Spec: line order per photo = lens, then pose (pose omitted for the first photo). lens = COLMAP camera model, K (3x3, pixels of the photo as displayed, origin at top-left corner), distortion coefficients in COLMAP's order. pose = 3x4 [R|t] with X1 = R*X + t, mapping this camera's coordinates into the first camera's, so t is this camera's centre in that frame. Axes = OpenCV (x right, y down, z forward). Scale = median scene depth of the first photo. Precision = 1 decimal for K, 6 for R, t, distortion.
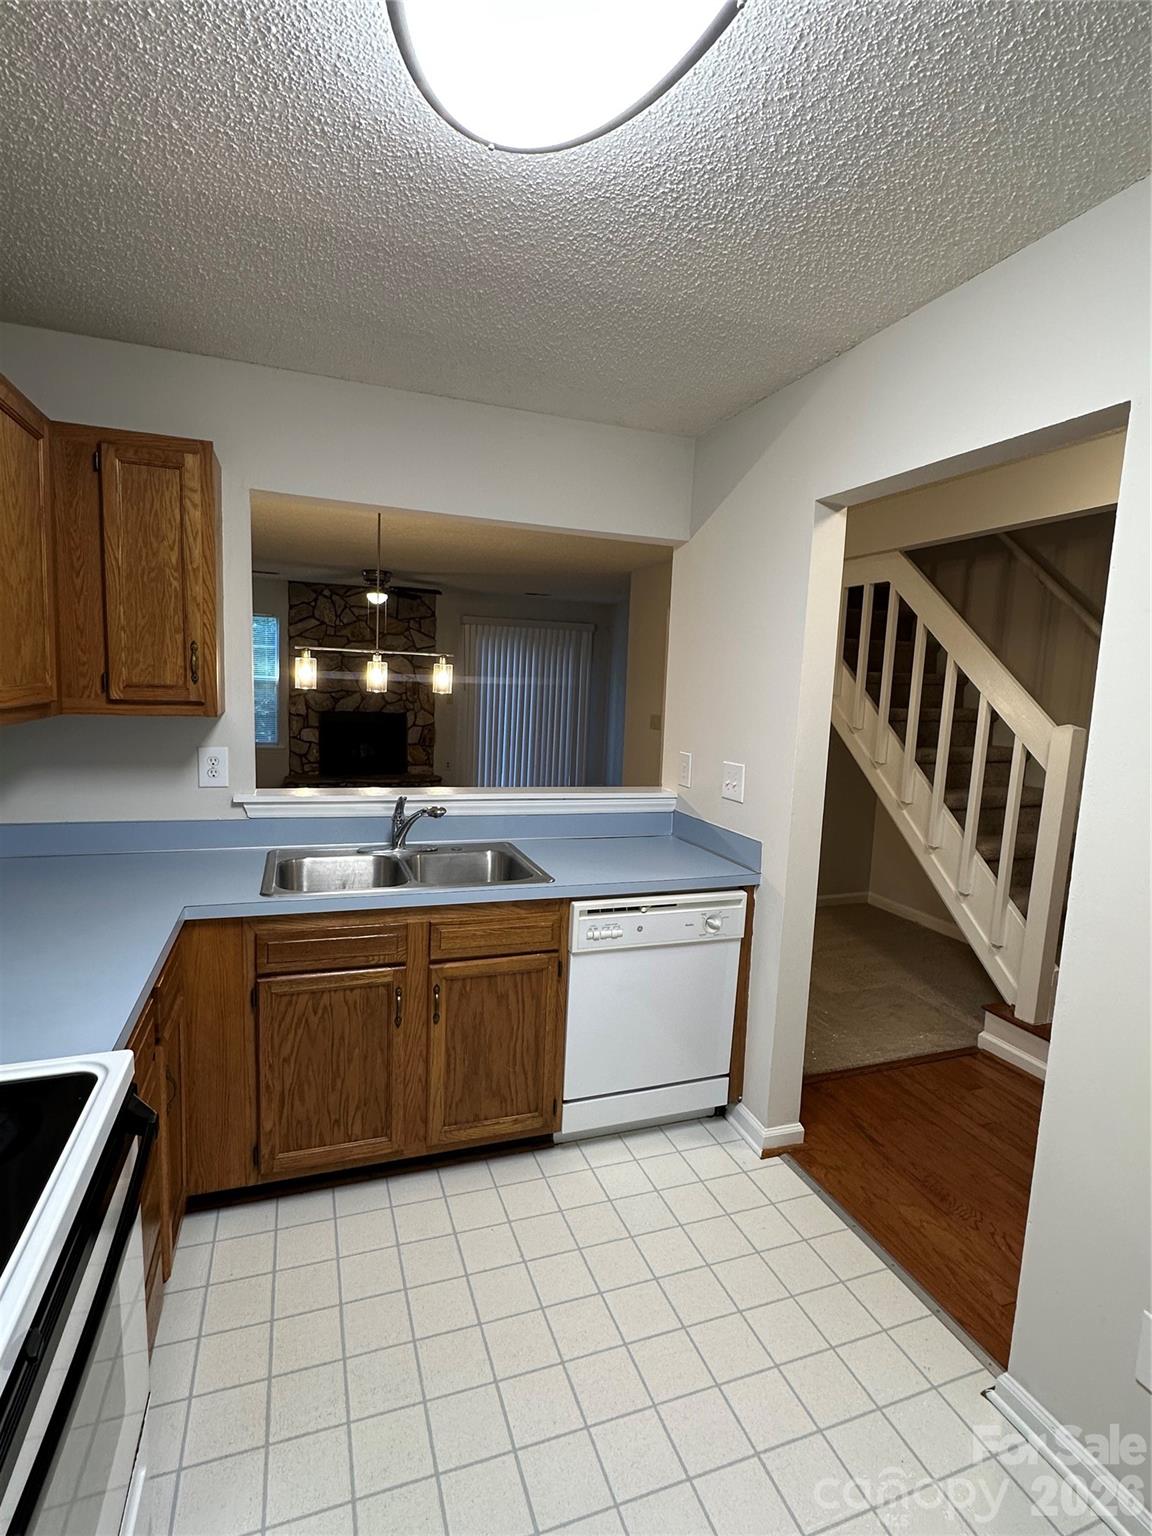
lens RADIAL K [[755.1, 0, 582.9], [0, 755.1, 768.1], [0, 0, 1]] dist [-0.004593, -0.000075]
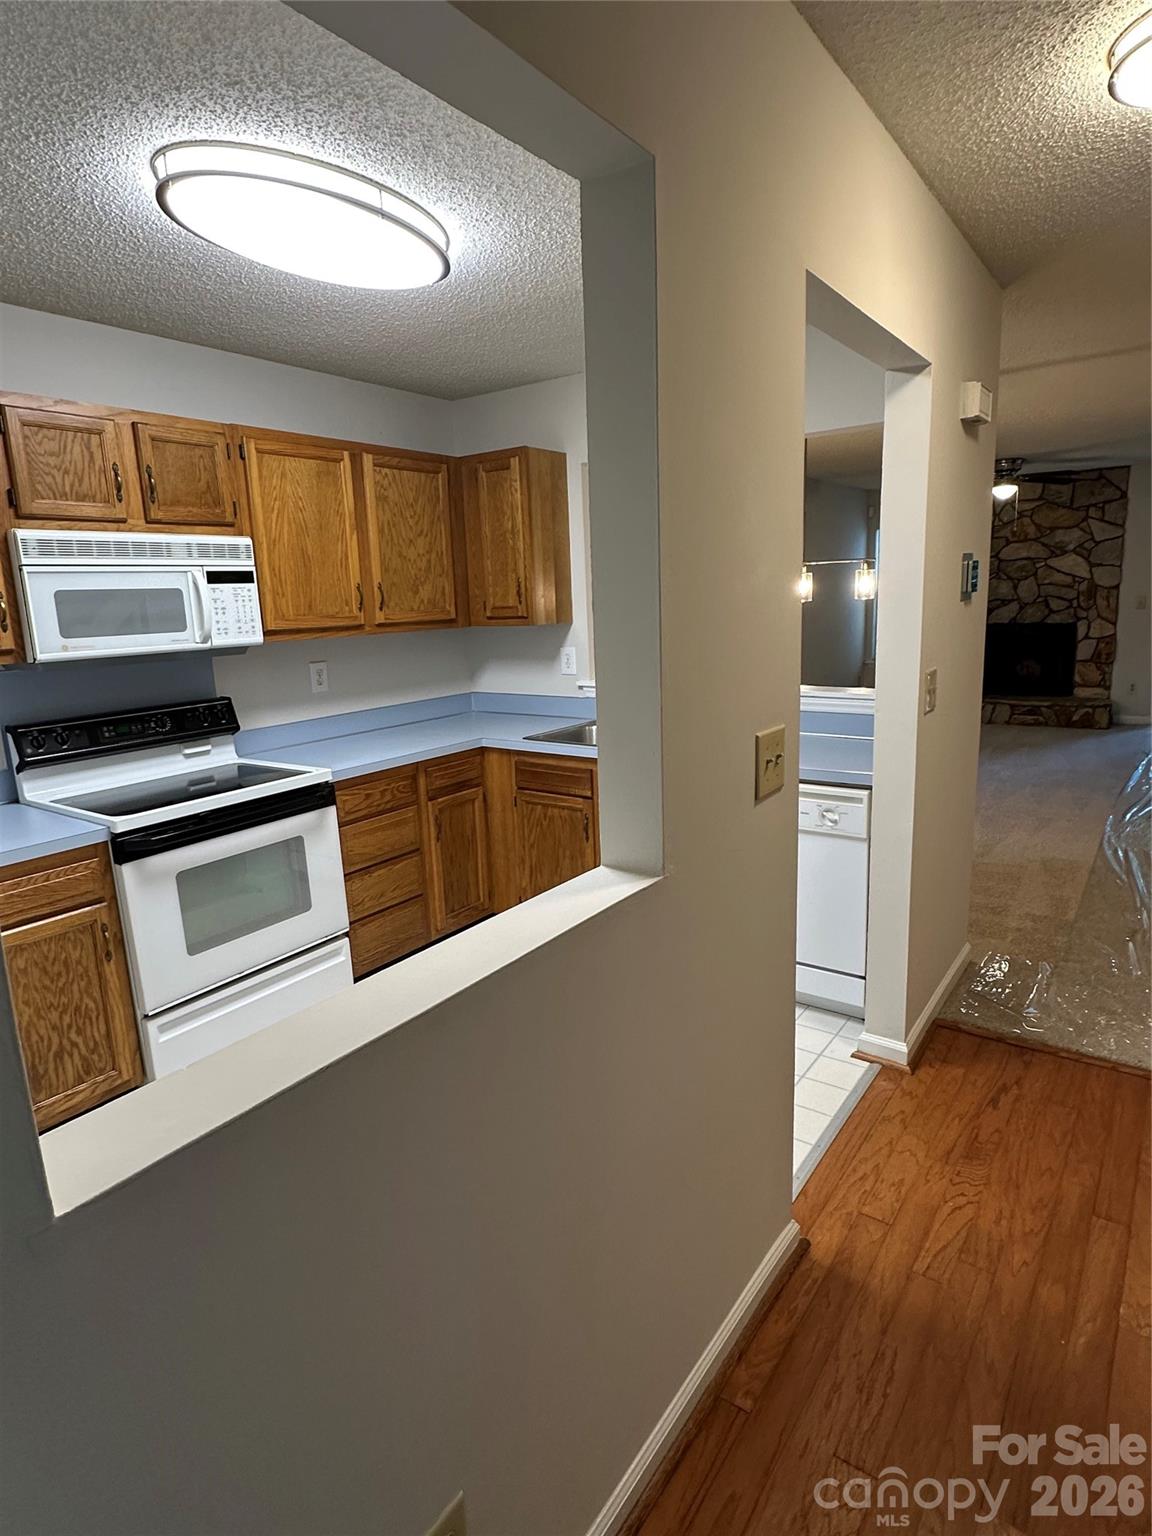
lens RADIAL K [[850.2, 0, 574.7], [0, 850.2, 767.1], [0, 0, 1]] dist [-0.003180, -0.001607]
pose [[0.559700, 0.105249, -0.821984, 0.296591], [-0.036817, 0.994081, 0.102215, 0.011490], [0.827877, -0.026947, 0.560262, 0.024540]]
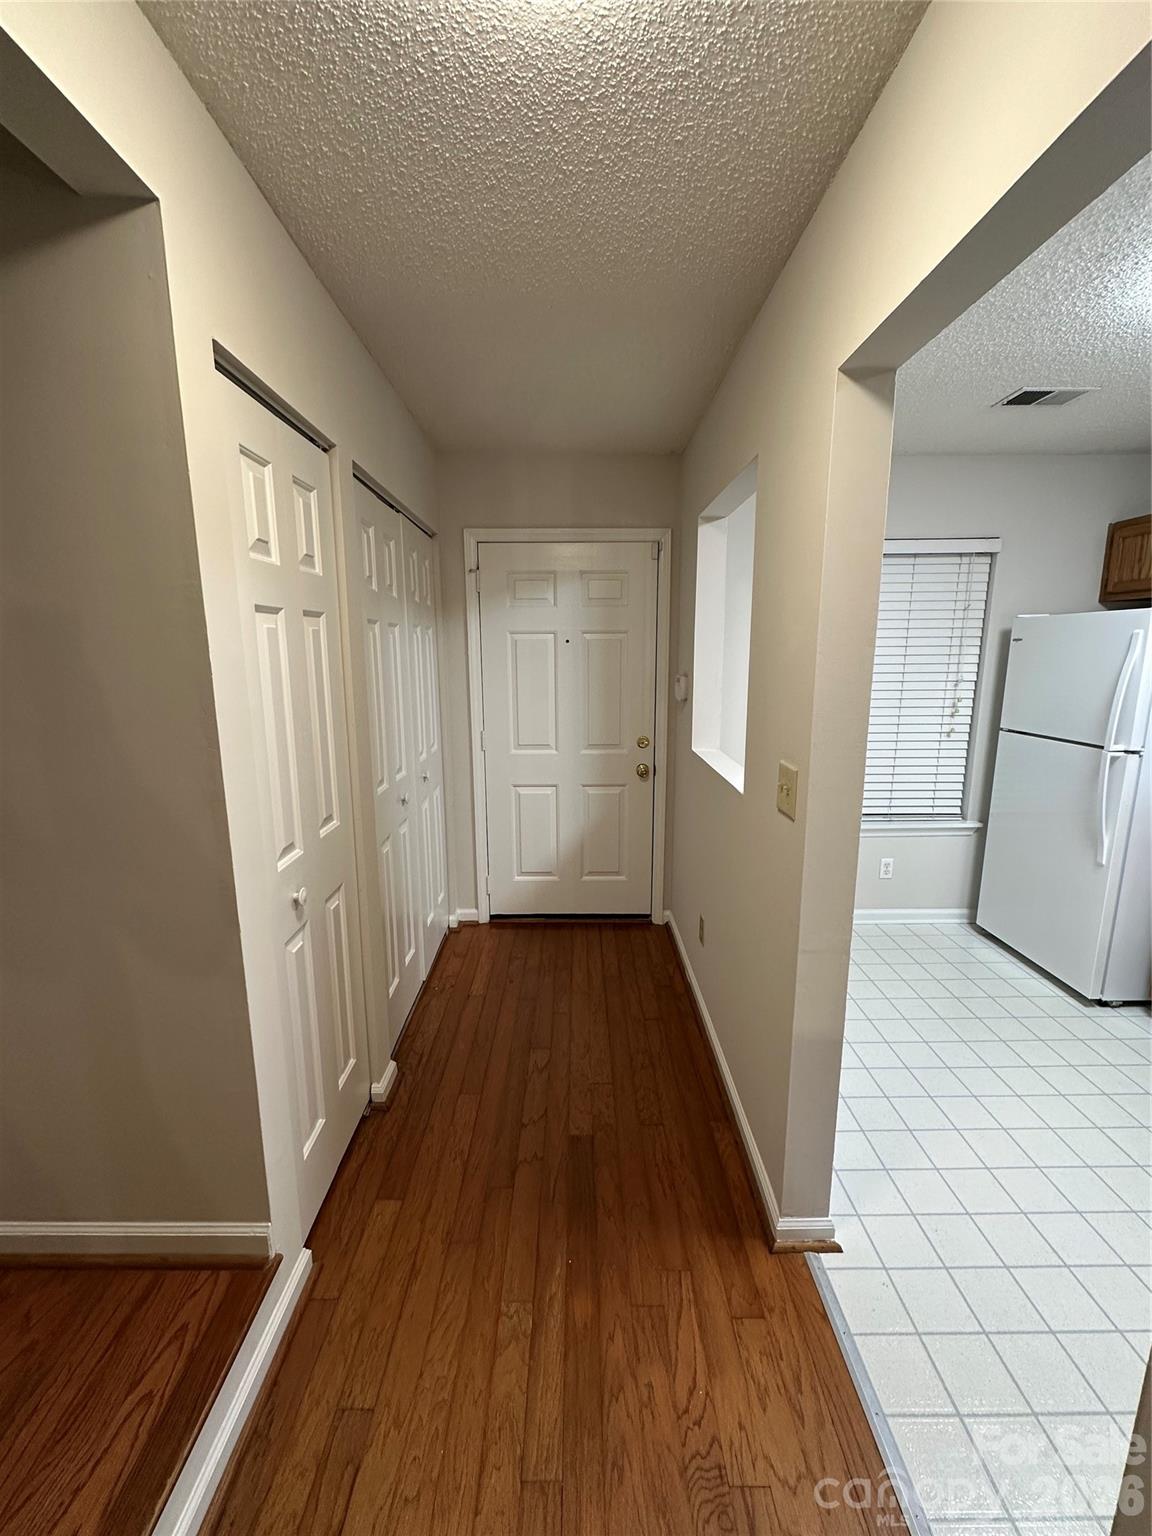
lens RADIAL K [[612.0, 0, 561.6], [0, 612.0, 771.2], [0, 0, 1]] dist [-0.011744, -0.003525]
pose [[-0.933610, -0.098972, 0.344351, 0.149612], [0.014191, 0.950123, 0.311554, -0.038132], [-0.358011, 0.295756, -0.885639, 0.384800]]
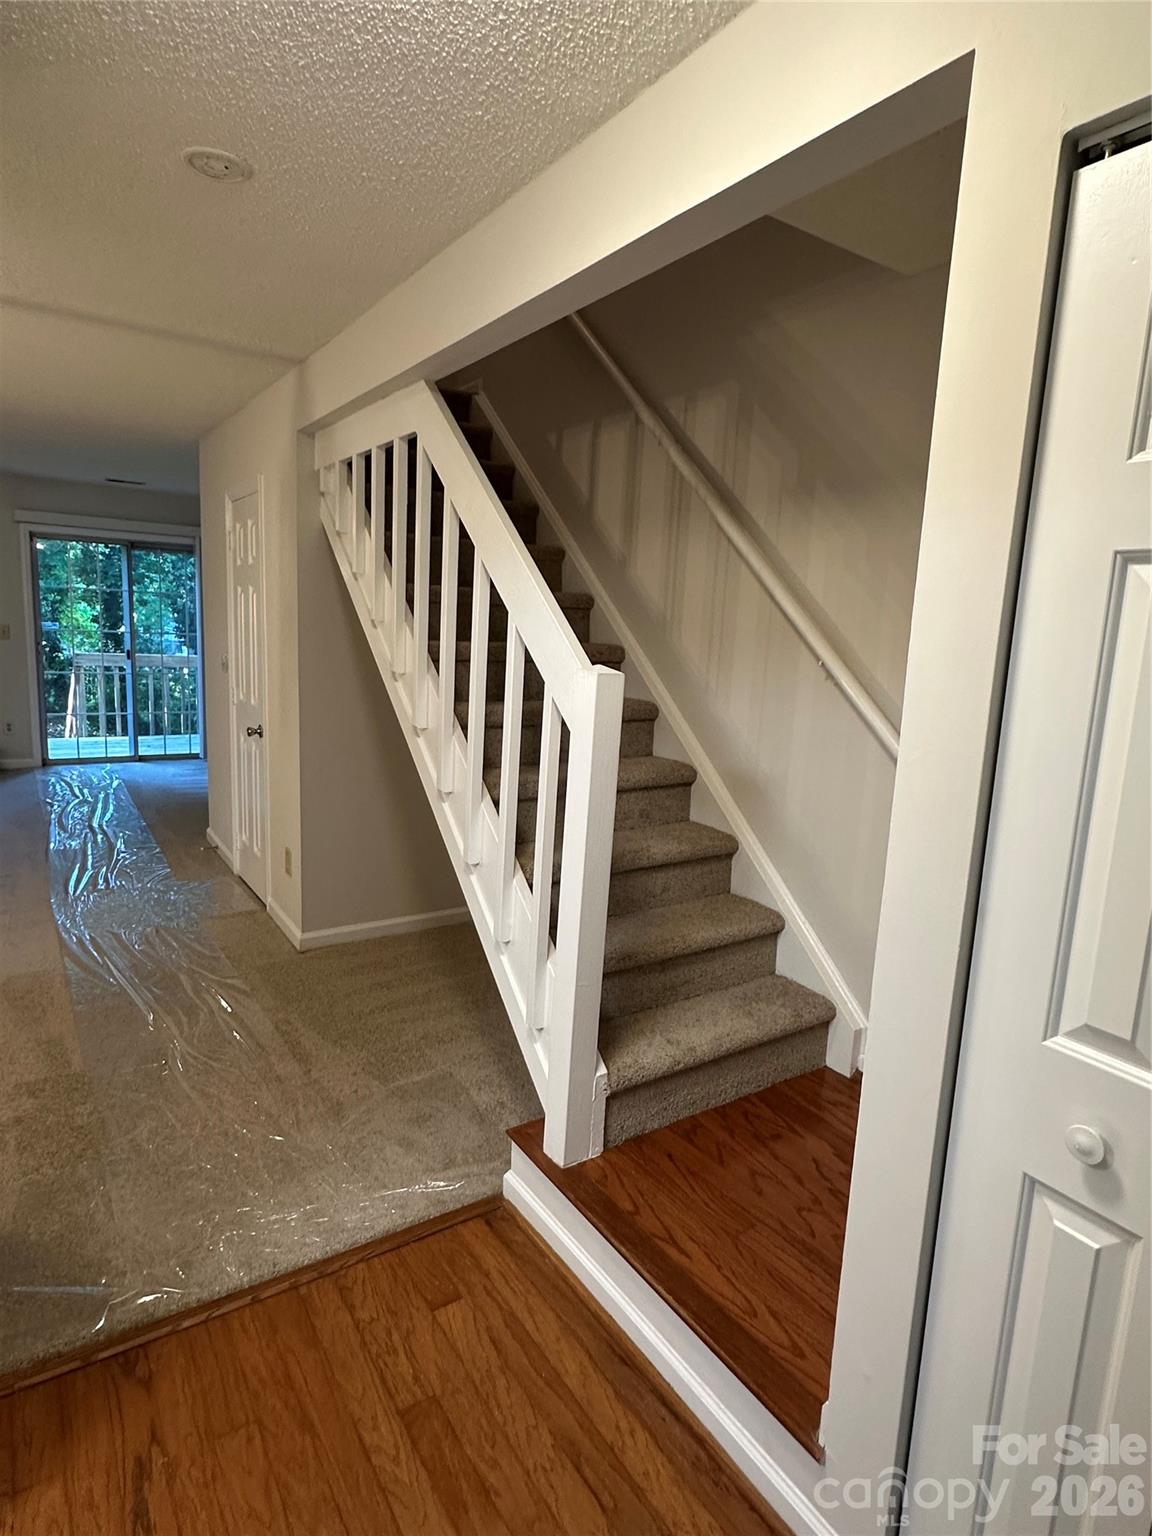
lens RADIAL K [[850.2, 0, 578.2], [0, 850.2, 767.6], [0, 0, 1]] dist [-0.003180, -0.001607]
pose [[0.971055, -0.029457, 0.237031, 0.184982], [0.015739, 0.998101, 0.059556, -0.006977], [-0.238335, -0.054102, 0.969675, 0.144933]]
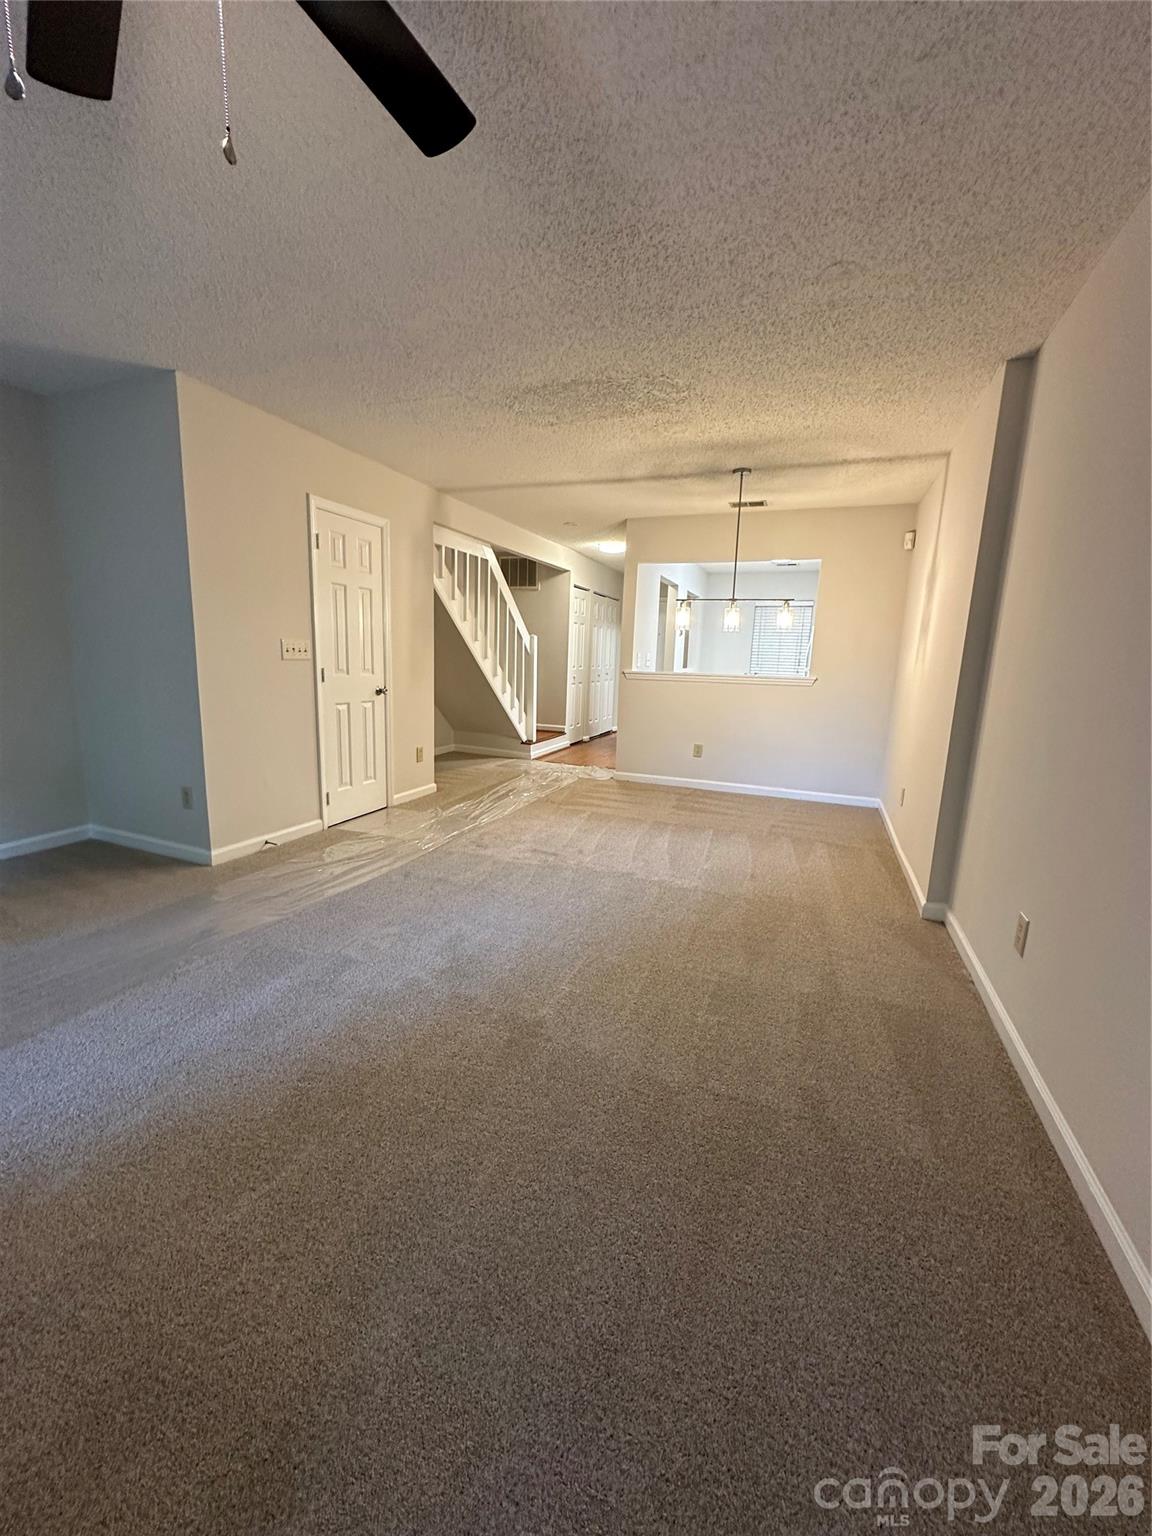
lens RADIAL K [[612.0, 0, 571.8], [0, 612.0, 773.0], [0, 0, 1]] dist [-0.011744, -0.003525]
pose [[-0.744997, -0.181369, 0.641939, -0.412643], [0.019659, 0.955941, 0.292900, -0.086616], [-0.666779, 0.230829, -0.708607, 1.043375]]
